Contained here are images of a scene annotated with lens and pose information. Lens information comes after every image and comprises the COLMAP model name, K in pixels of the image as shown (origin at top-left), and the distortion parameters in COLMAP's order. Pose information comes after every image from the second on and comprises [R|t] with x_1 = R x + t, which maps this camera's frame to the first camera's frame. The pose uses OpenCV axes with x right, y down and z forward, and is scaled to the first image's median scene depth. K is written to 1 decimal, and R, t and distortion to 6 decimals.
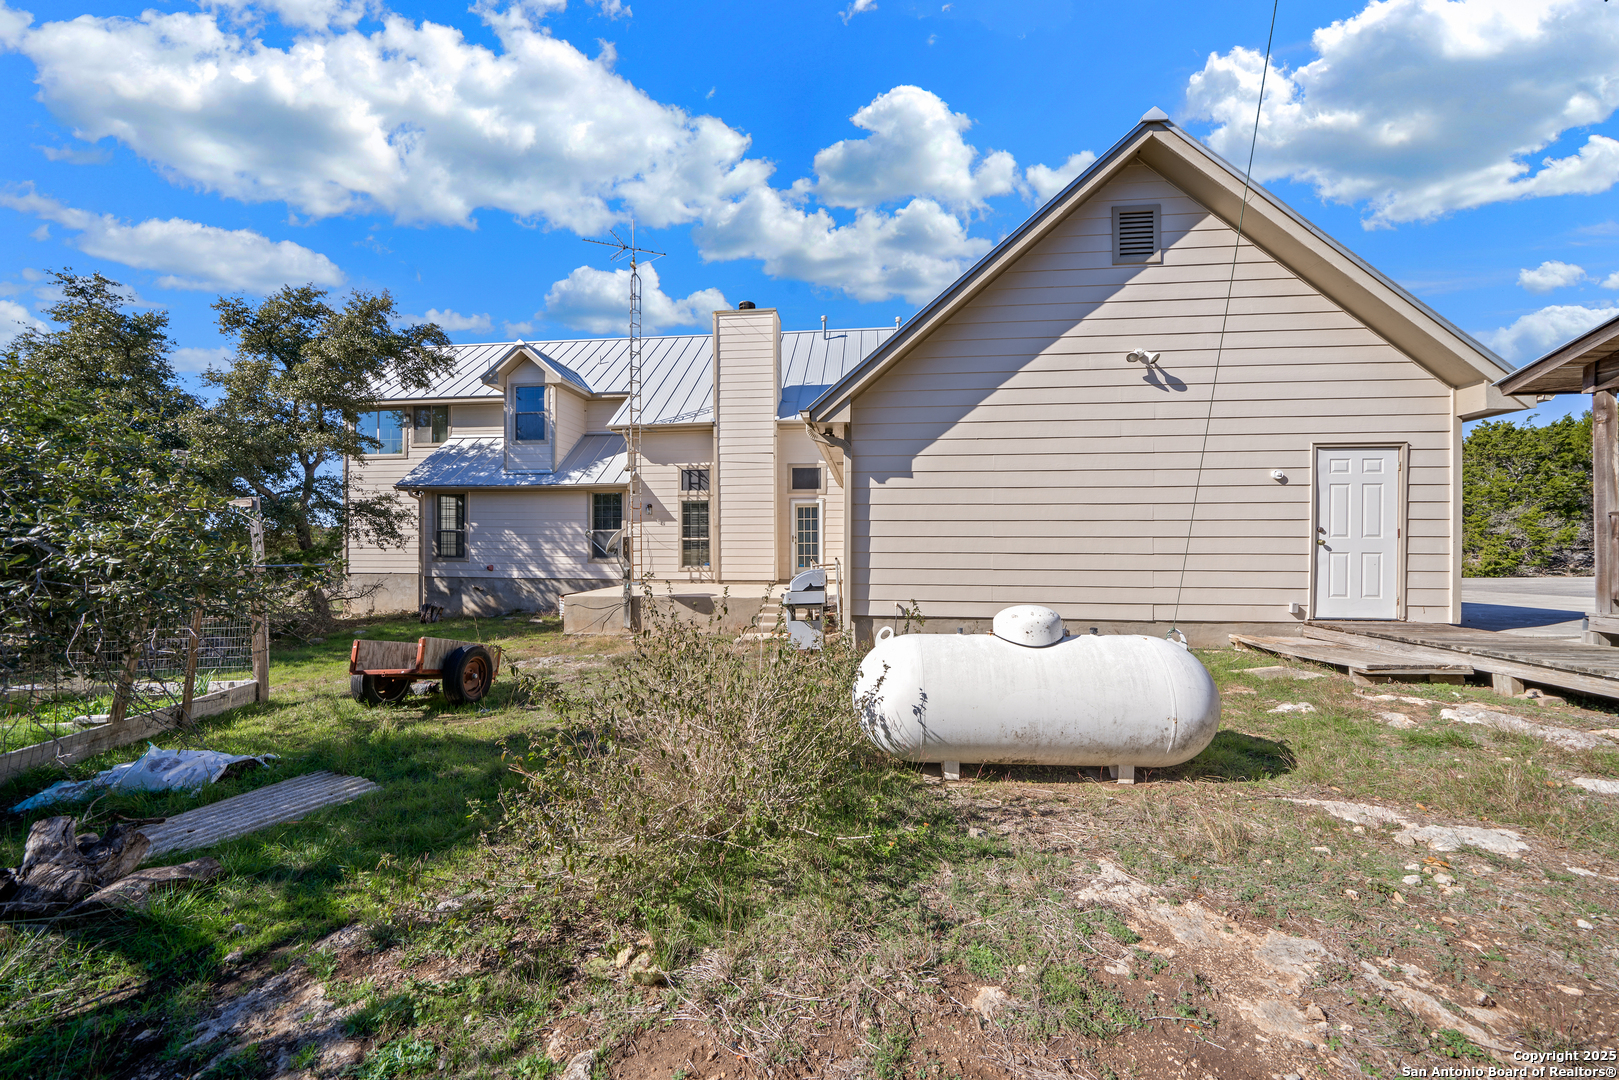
lens RADIAL K [[558.5, 0, 807.4], [0, 558.5, 551.9], [0, 0, 1]] dist [-0.009065, 0.000719]
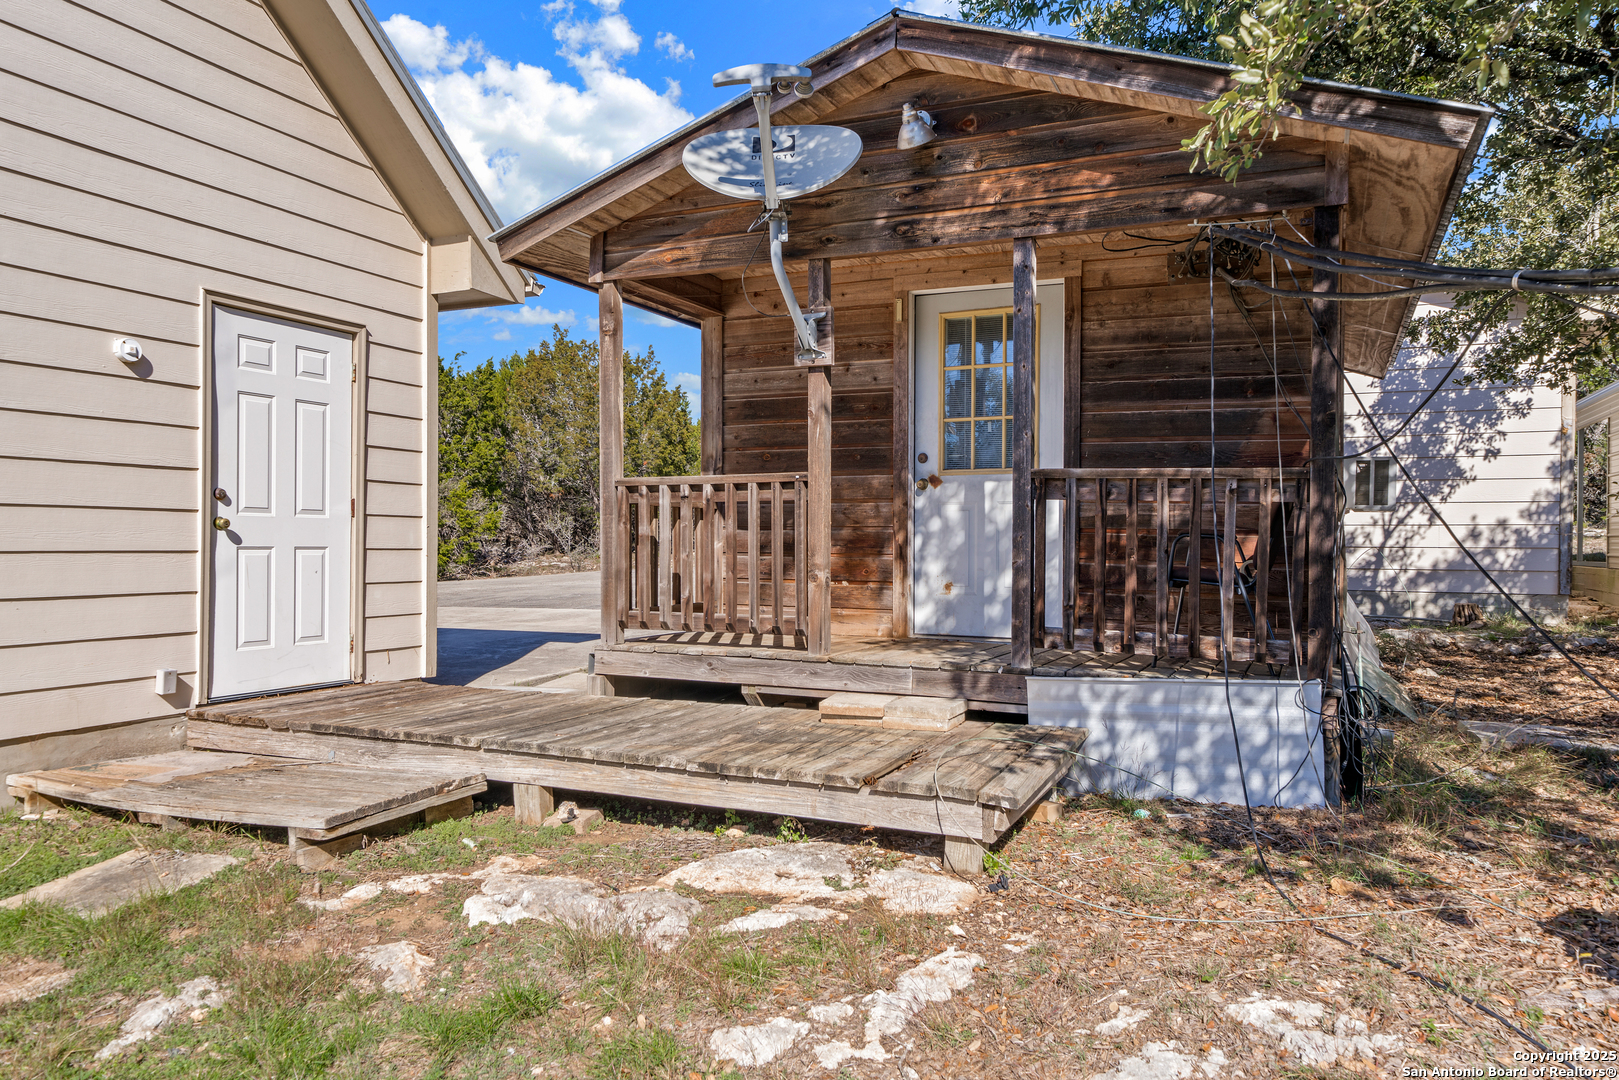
lens RADIAL K [[1111.3, 0, 810.3], [0, 1111.3, 547.6], [0, 0, 1]] dist [0.012736, 0.003316]
pose [[0.319525, -0.004558, 0.947567, 0.251870], [0.002605, 0.999989, 0.003931, -0.000953], [-0.947574, 0.001213, 0.319533, 0.290951]]
